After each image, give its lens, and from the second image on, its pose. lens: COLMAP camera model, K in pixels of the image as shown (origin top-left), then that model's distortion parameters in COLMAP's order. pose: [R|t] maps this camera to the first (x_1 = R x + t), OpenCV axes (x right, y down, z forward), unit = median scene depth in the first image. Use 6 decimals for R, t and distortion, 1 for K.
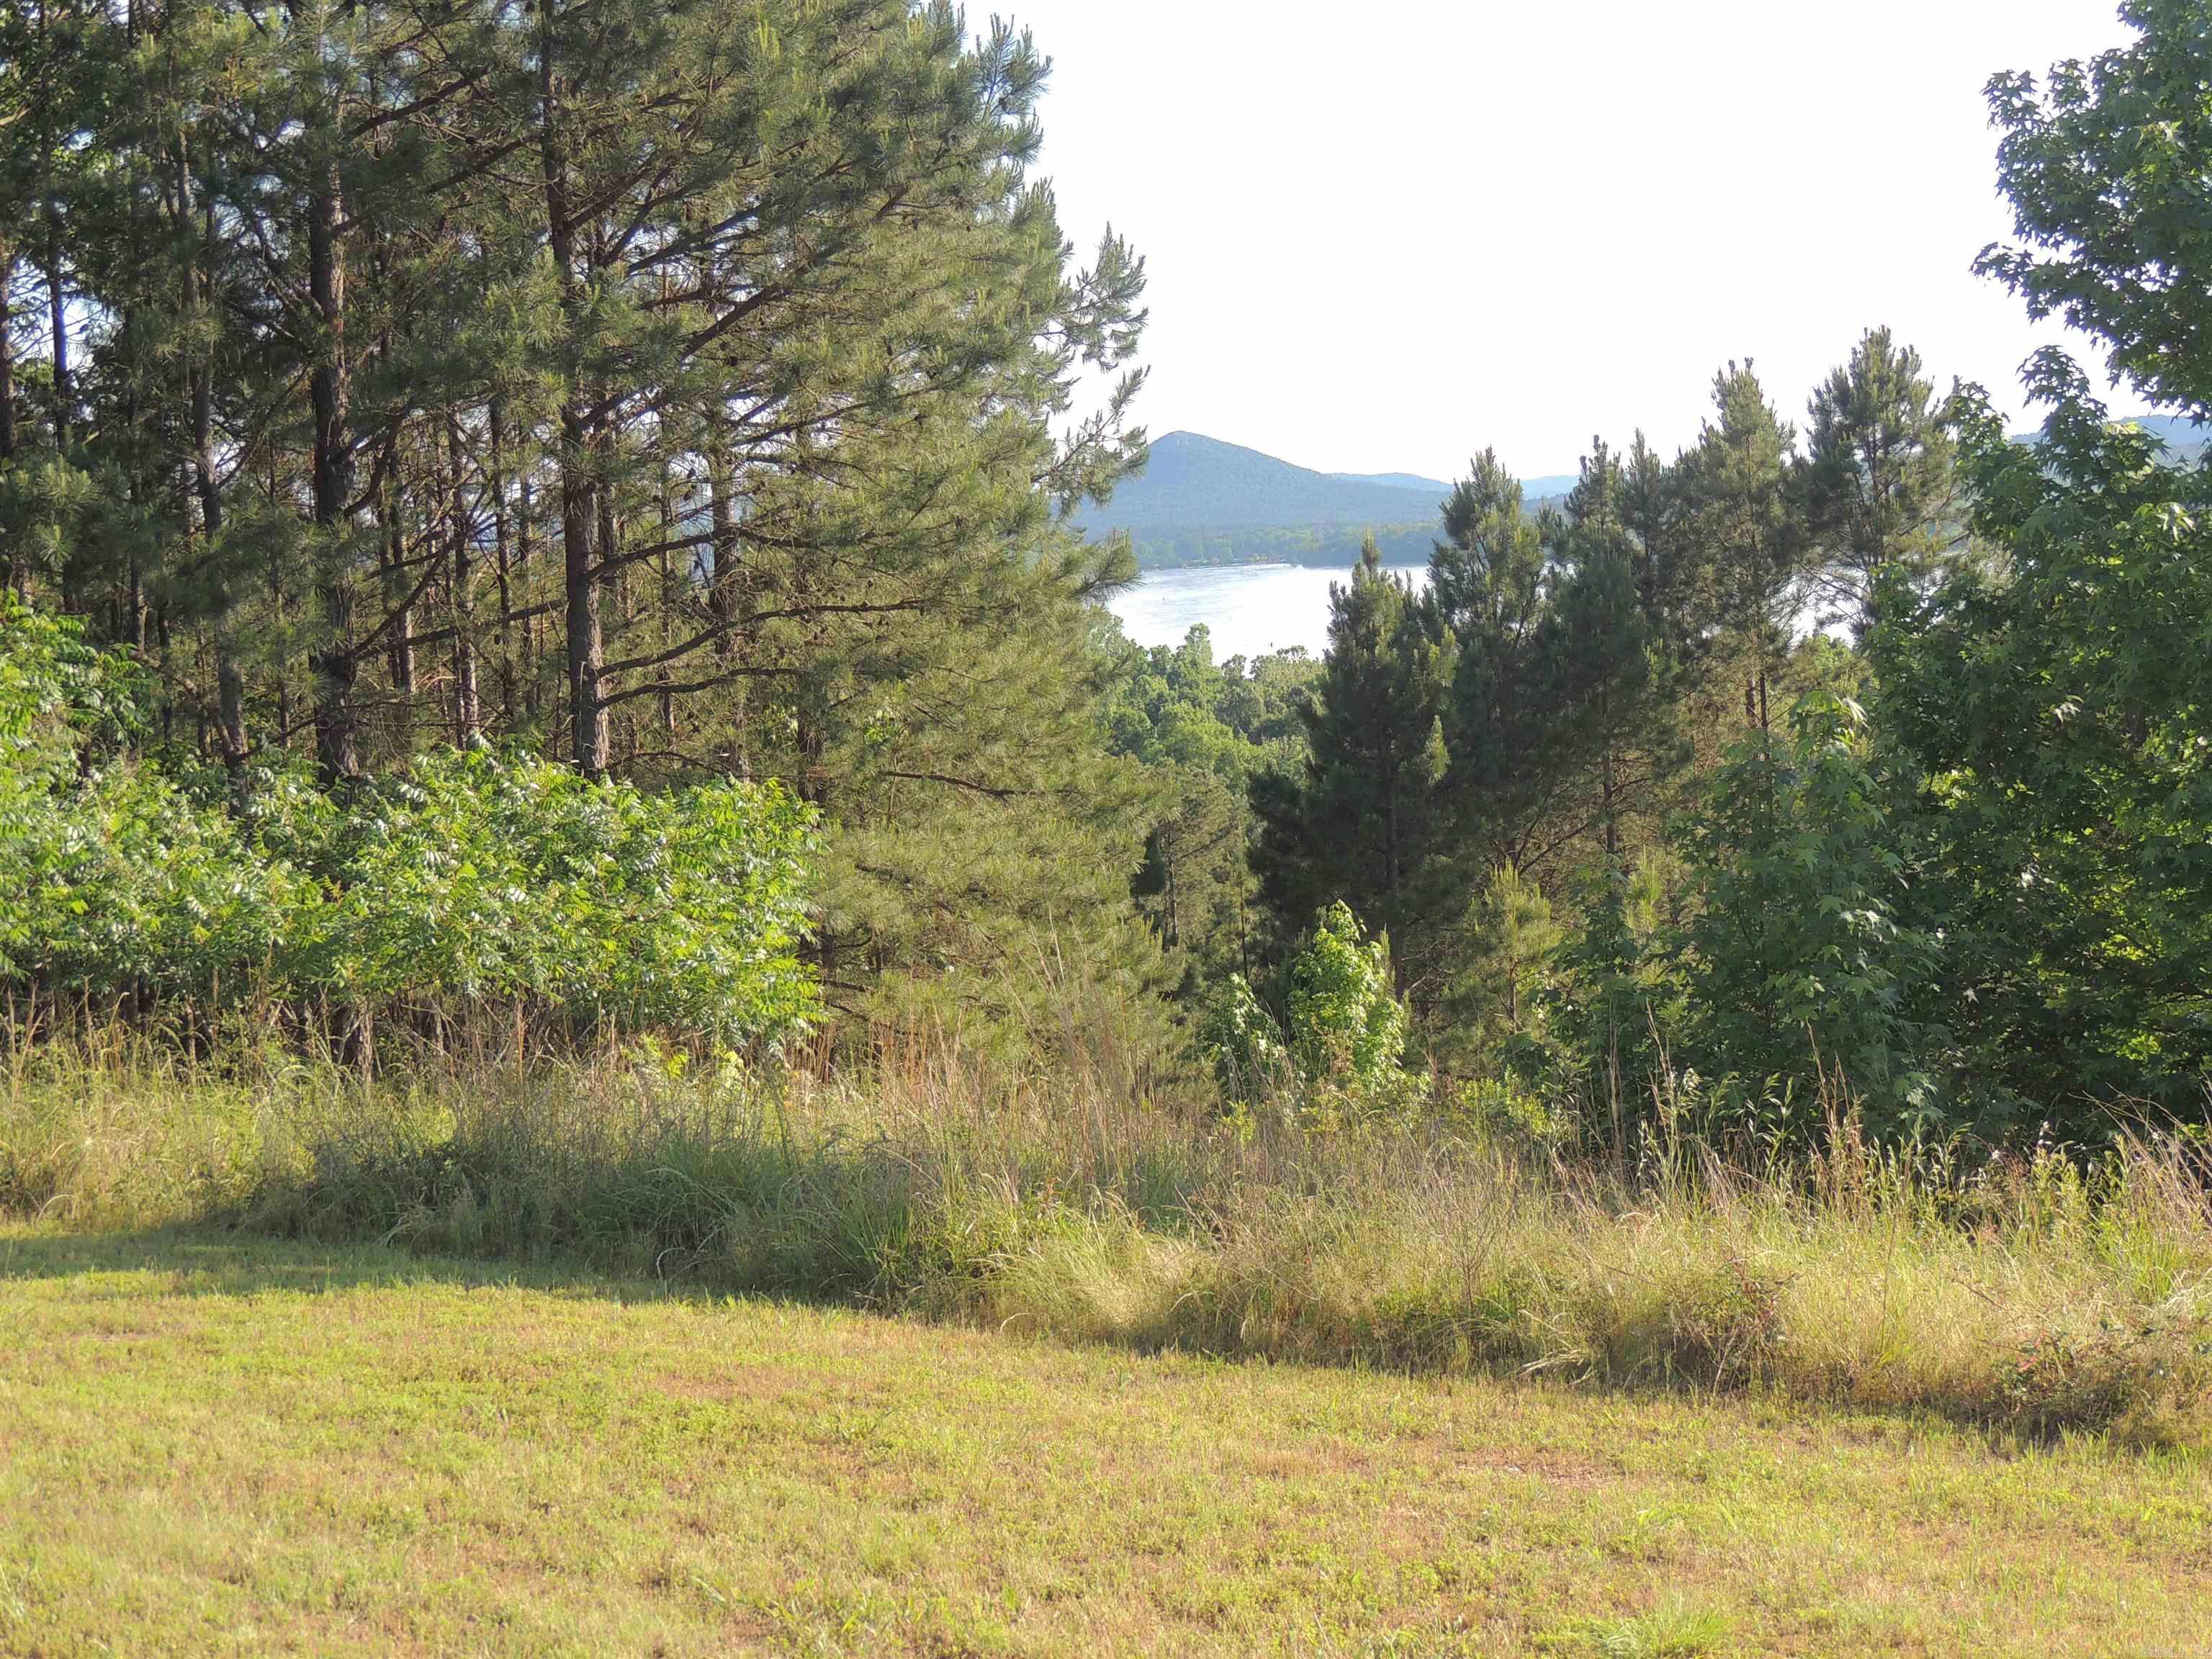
lens RADIAL K [[3883.8, 0, 1106.0], [0, 3883.8, 829.5], [0, 0, 1]] dist [-0.144074, 0.125003]
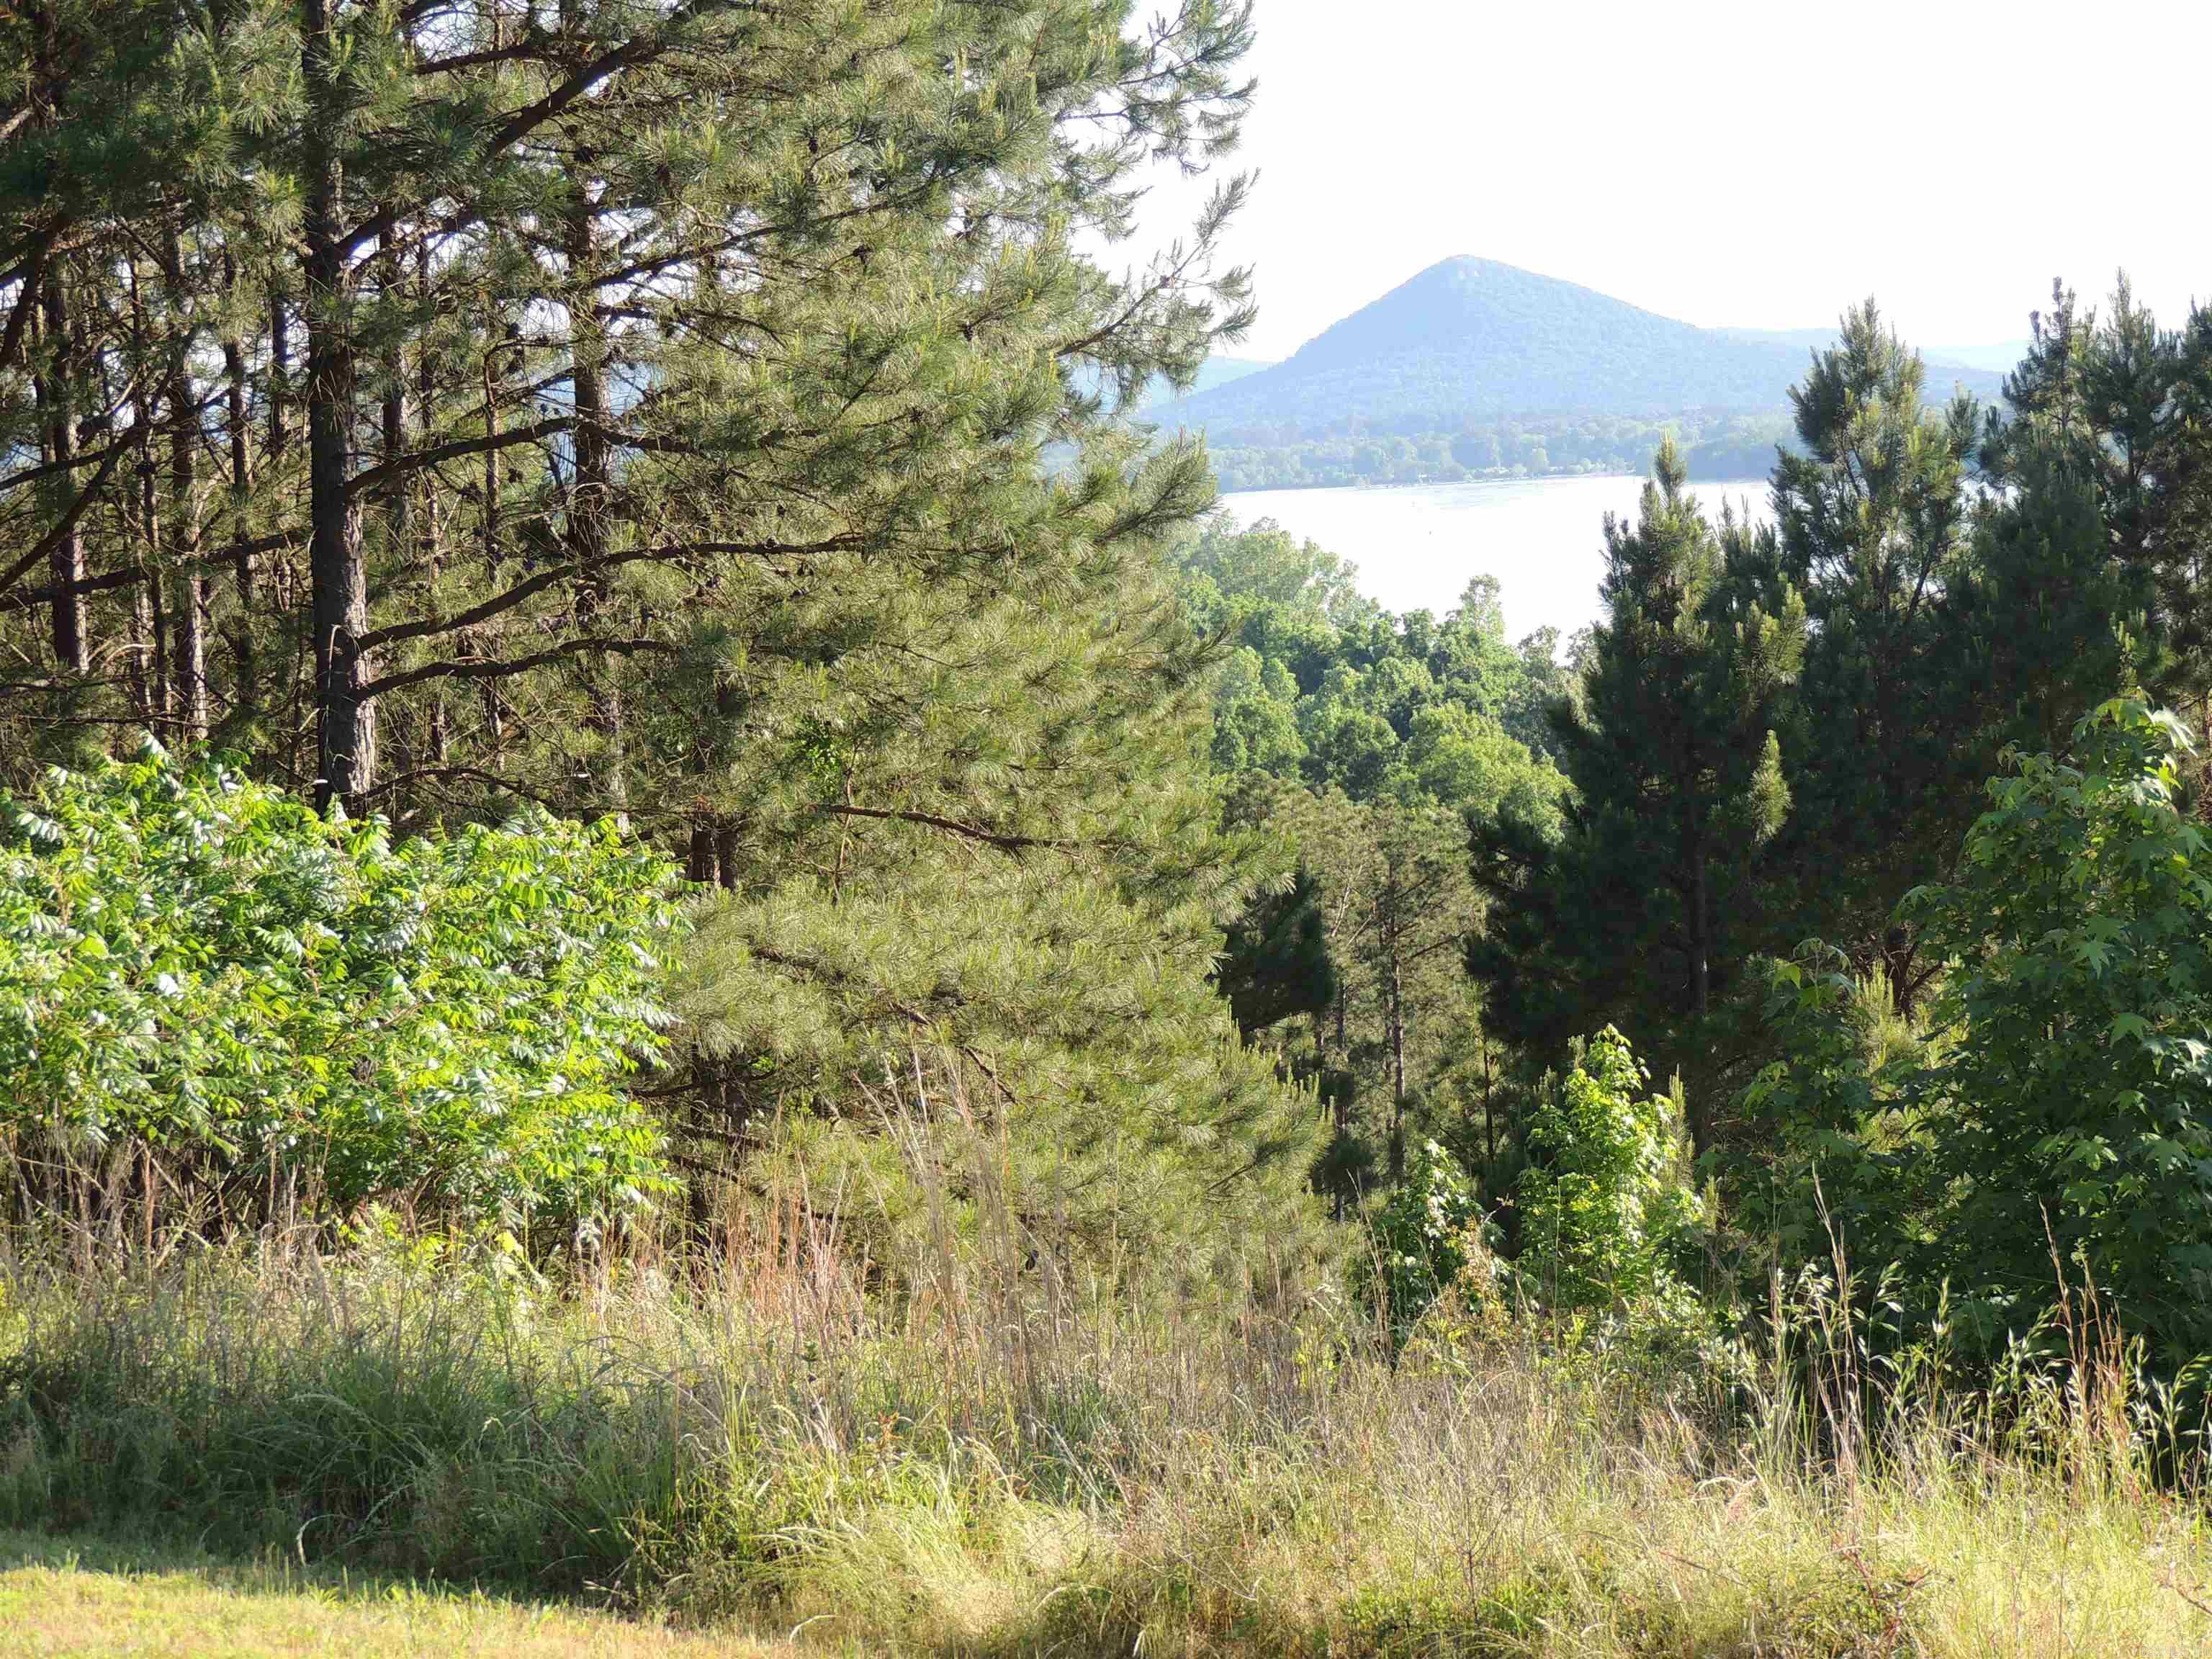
lens RADIAL K [[6384.6, 0, 1106.0], [0, 6384.6, 829.5], [0, 0, 1]] dist [0.118631, -0.899196]
pose [[0.999291, 0.015394, -0.034371, 0.028361], [-0.015820, 0.999801, -0.012153, 0.000992], [0.034177, 0.012688, 0.999335, -0.045853]]
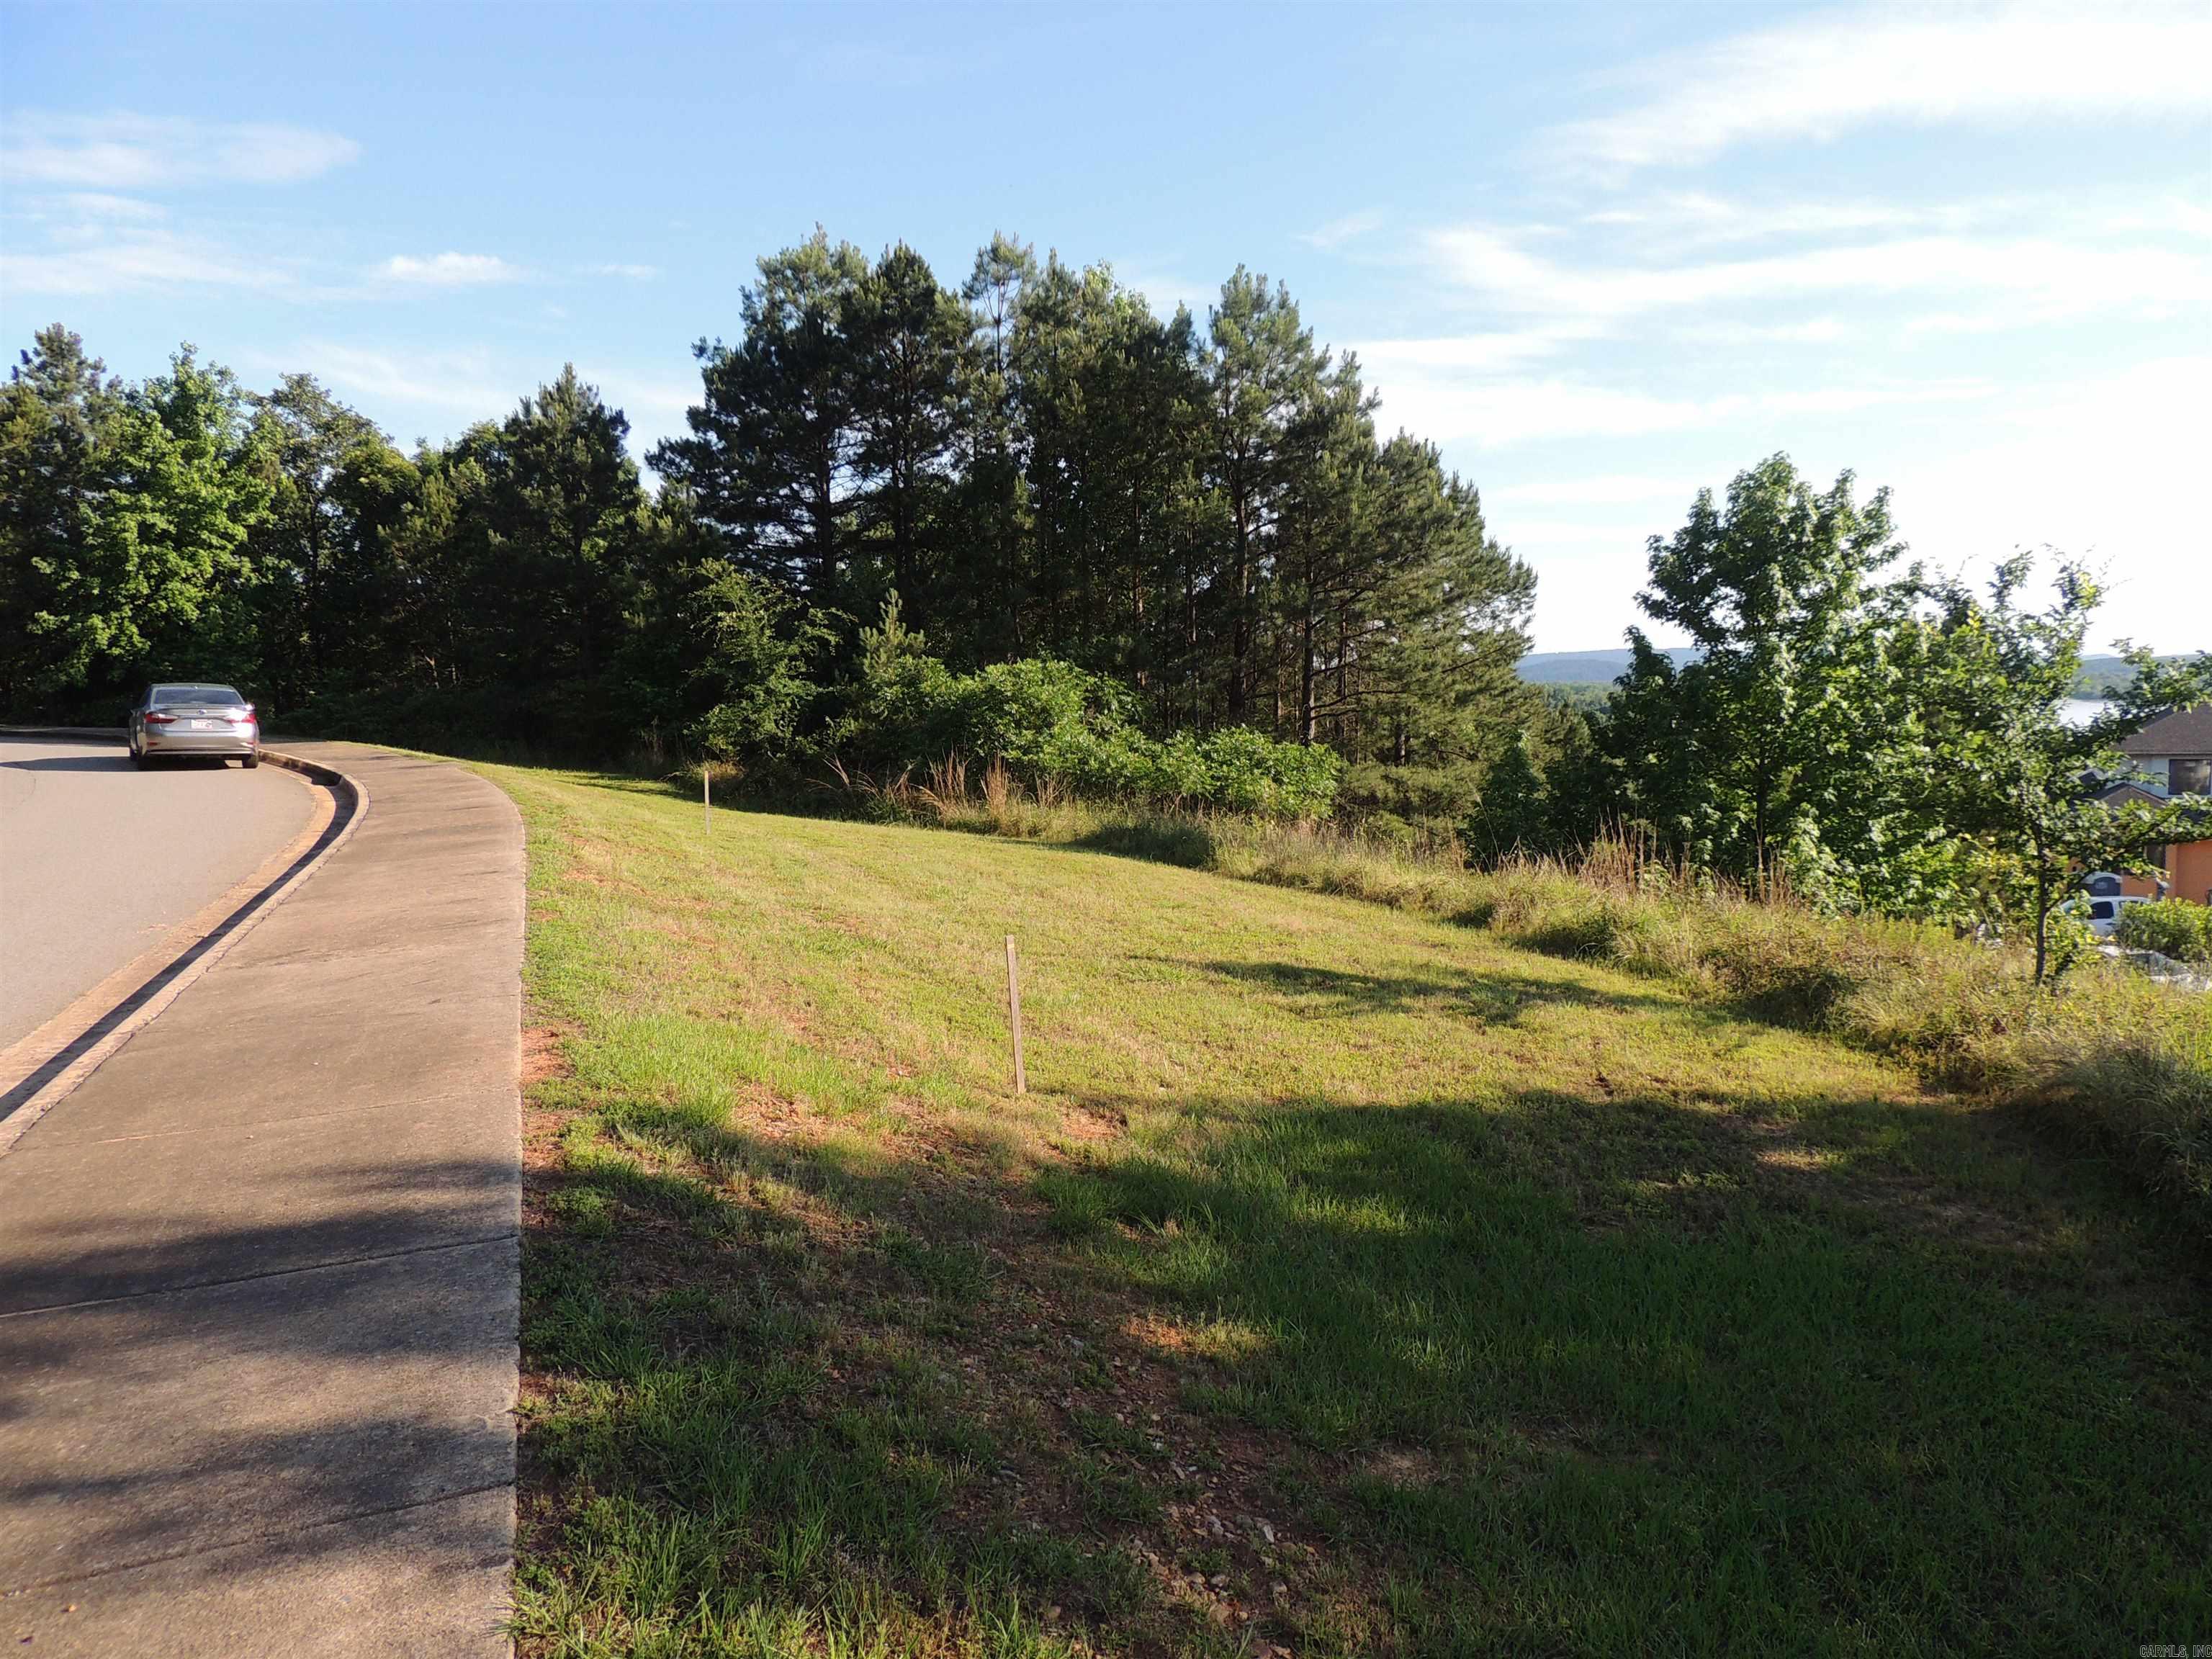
lens RADIAL K [[1575.3, 0, 1106.0], [0, 1575.3, 829.5], [0, 0, 1]] dist [-0.023001, 0.004654]
pose [[0.915985, 0.084739, -0.392163, 0.224629], [-0.071928, 0.996289, 0.047275, 0.007997], [0.394713, -0.015095, 0.918680, -0.226729]]
